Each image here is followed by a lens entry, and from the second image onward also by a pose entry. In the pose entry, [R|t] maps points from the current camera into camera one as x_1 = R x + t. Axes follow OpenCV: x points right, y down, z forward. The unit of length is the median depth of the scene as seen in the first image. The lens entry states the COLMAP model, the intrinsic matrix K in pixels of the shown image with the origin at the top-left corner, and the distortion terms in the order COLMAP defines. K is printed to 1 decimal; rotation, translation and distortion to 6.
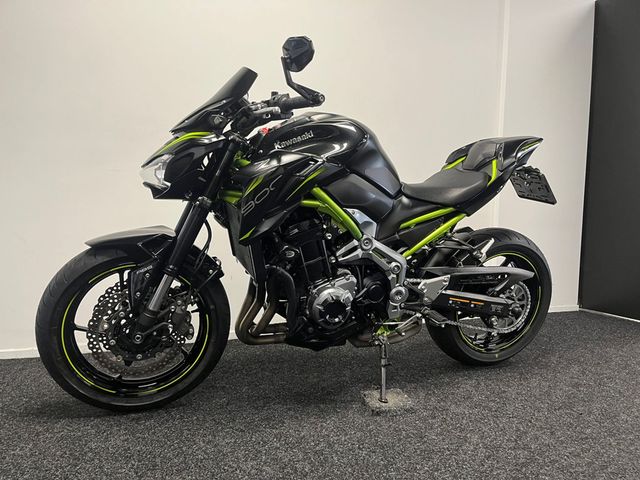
lens RADIAL K [[487.3, 0, 321.6], [0, 487.3, 241.6], [0, 0, 1]] dist [0.081332, -0.104391]
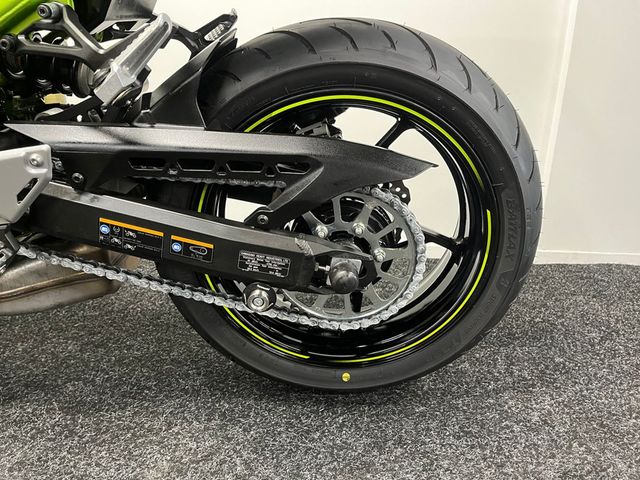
lens RADIAL K [[487.3, 0, 326.4], [0, 487.3, 237.4], [0, 0, 1]] dist [0.081332, -0.104391]
pose [[0.928041, 0.121146, -0.352227, 0.561086], [-0.045043, 0.975191, 0.216732, 0.051668], [0.369745, -0.185271, 0.910474, 0.801791]]
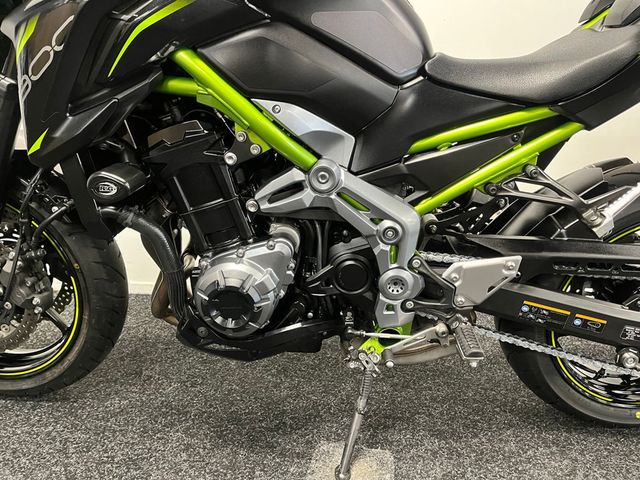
lens RADIAL K [[487.3, 0, 324.7], [0, 487.3, 245.8], [0, 0, 1]] dist [0.081332, -0.104391]
pose [[0.922408, 0.110702, -0.370011, 0.271866], [-0.052267, 0.985008, 0.164403, -0.009708], [0.382663, -0.132307, 0.914365, 0.518329]]
